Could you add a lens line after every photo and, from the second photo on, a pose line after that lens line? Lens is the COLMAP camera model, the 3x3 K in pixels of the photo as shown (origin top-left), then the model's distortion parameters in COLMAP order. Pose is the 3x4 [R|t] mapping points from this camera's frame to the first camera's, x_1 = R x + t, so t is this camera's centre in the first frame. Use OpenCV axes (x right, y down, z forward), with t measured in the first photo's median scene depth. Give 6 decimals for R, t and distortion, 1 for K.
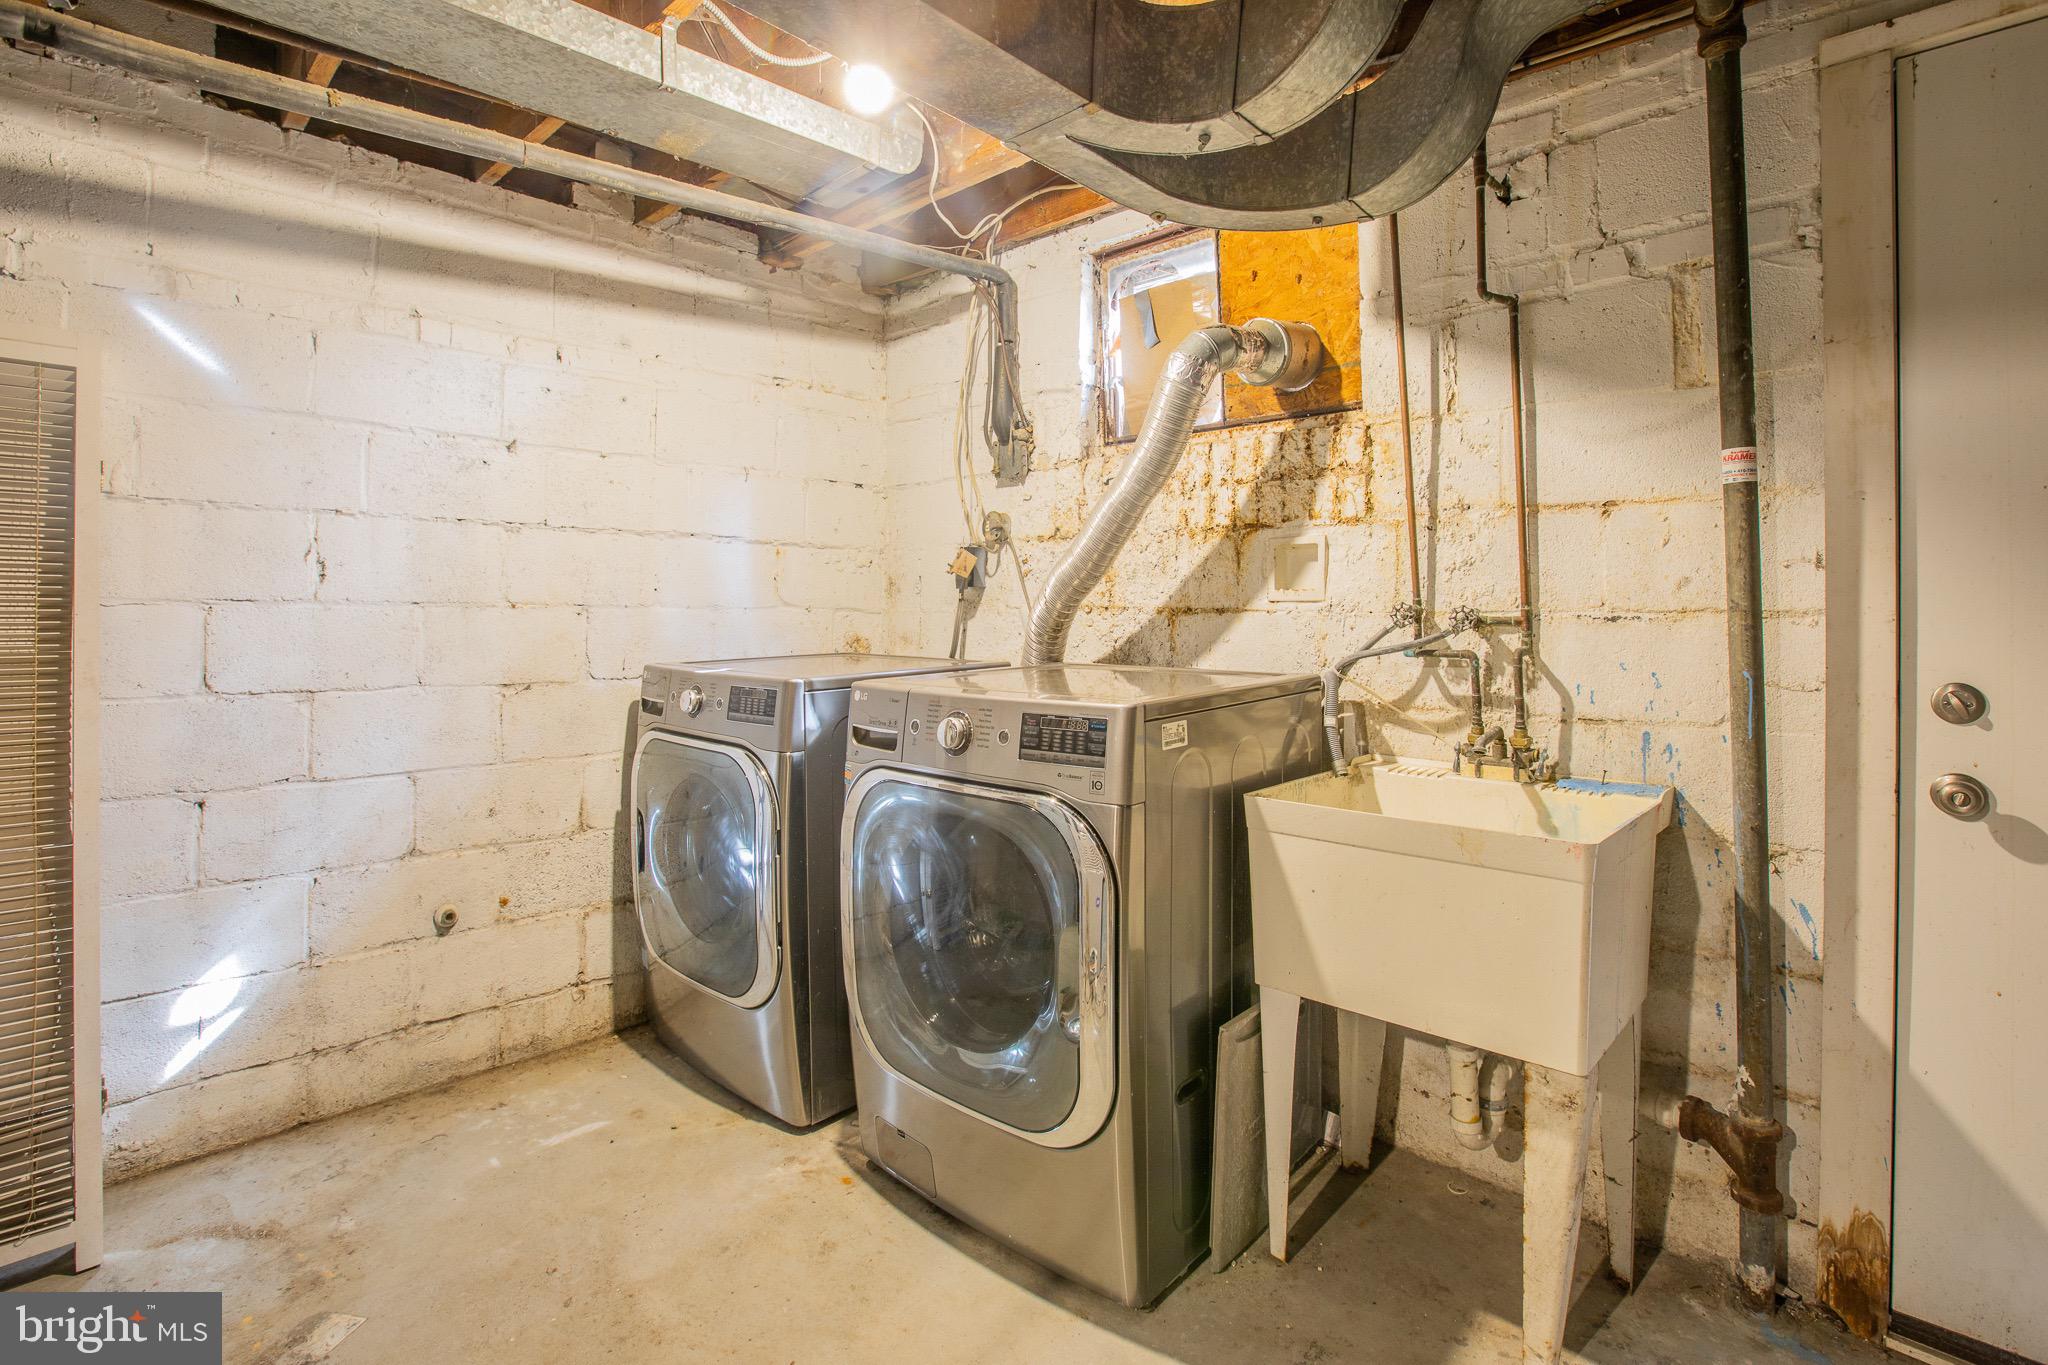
lens RADIAL K [[1016.4, 0, 1029.0], [0, 1016.4, 626.2], [0, 0, 1]] dist [-0.056911, 0.018288]
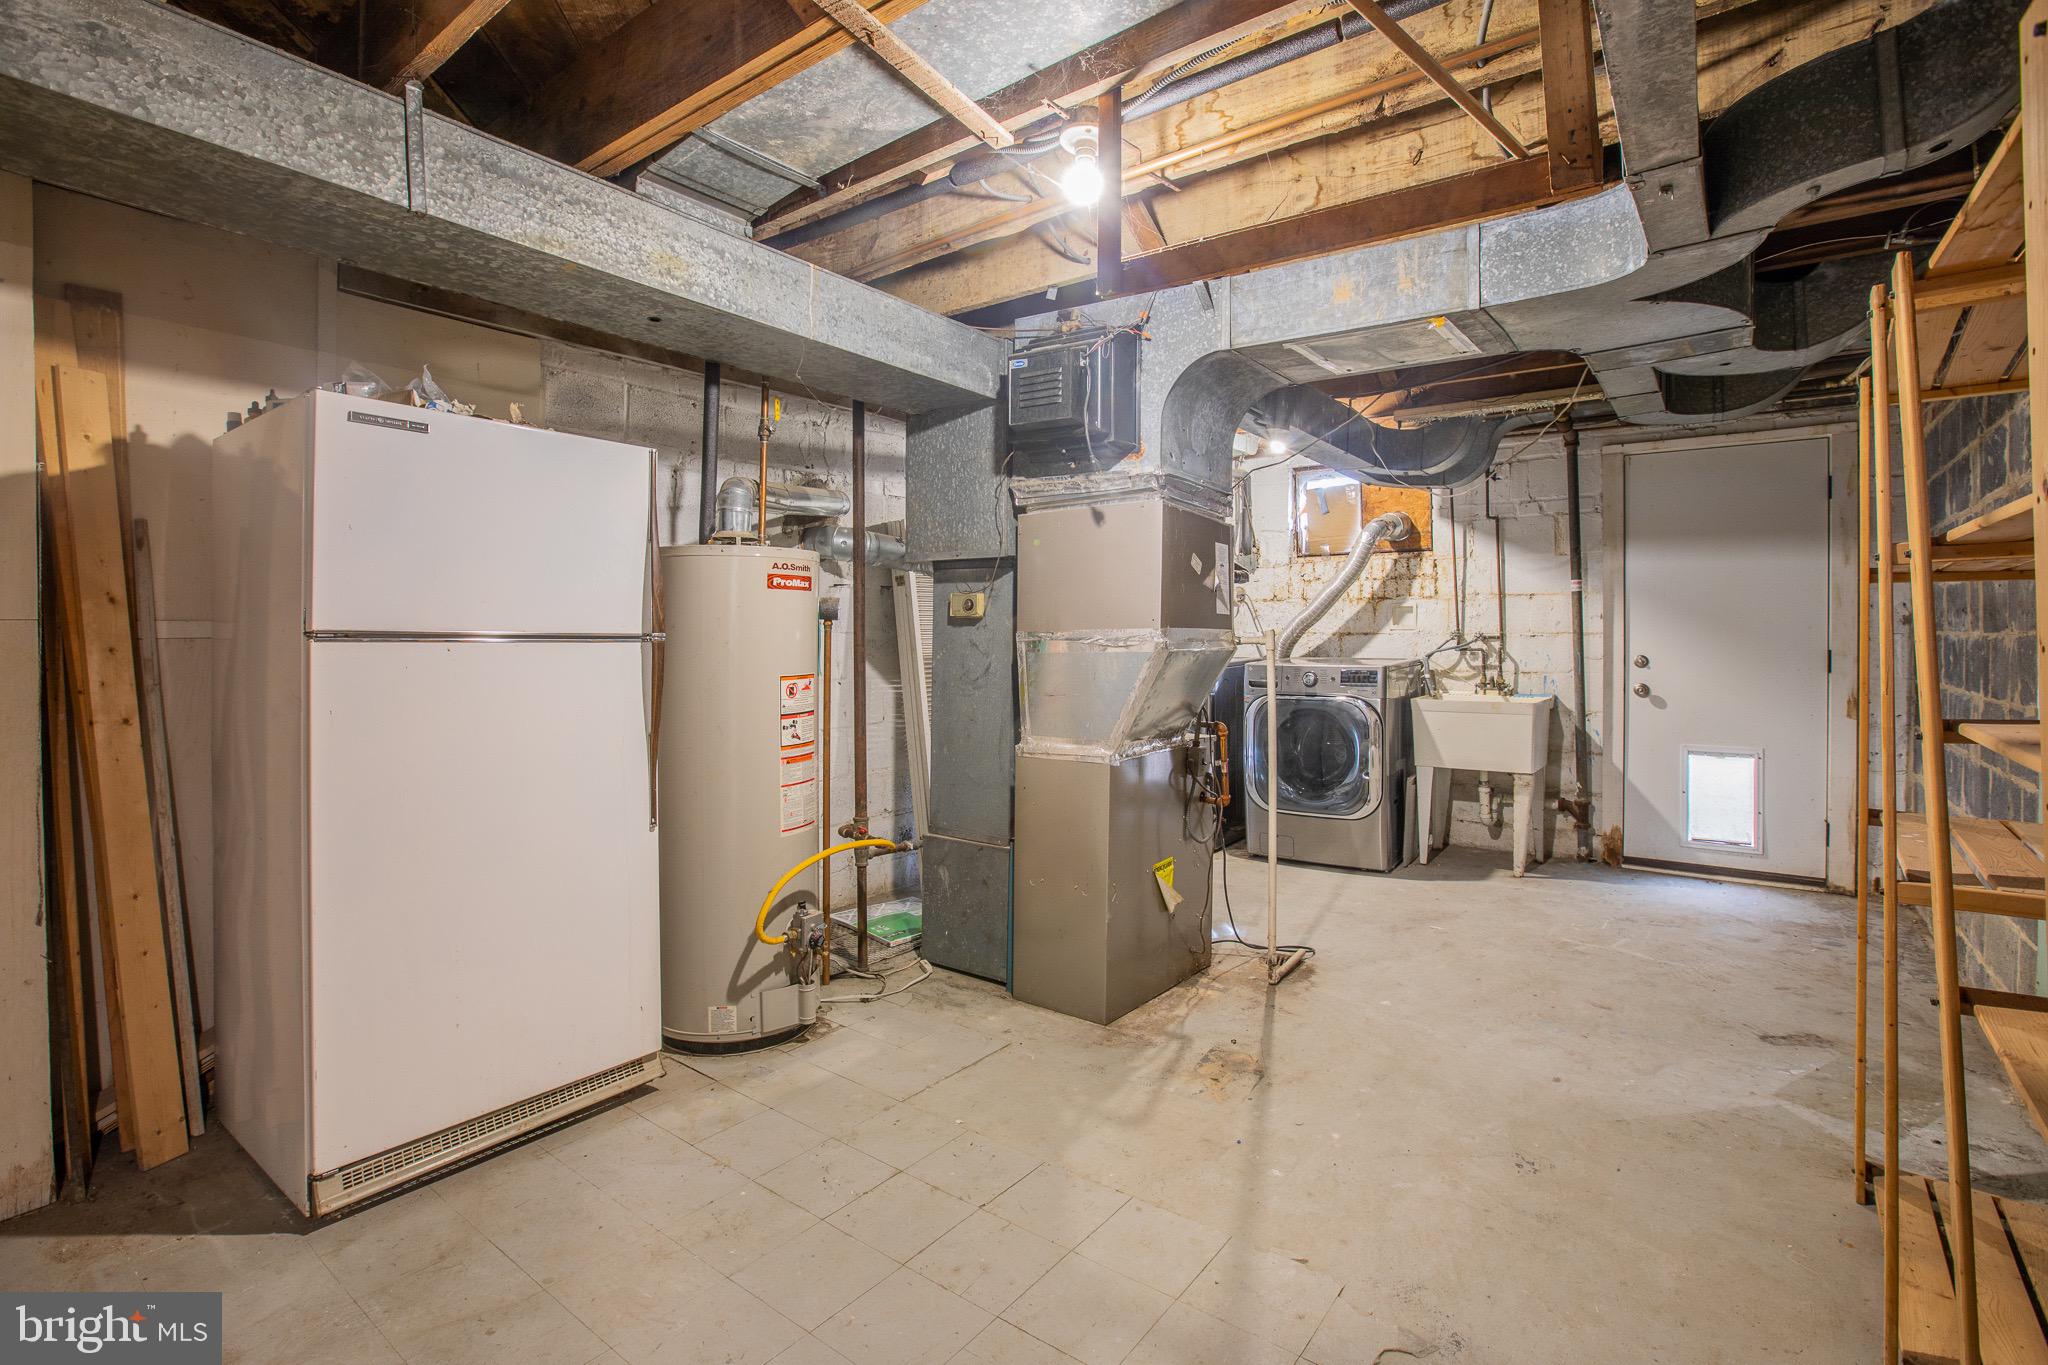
lens RADIAL K [[978.9, 0, 1013.4], [0, 978.9, 668.3], [0, 0, 1]] dist [-0.056845, 0.020010]
pose [[0.995578, -0.011359, 0.093250, -1.129719], [0.009512, 0.999750, 0.020232, 0.014884], [-0.093457, -0.019256, 0.995437, -1.571824]]
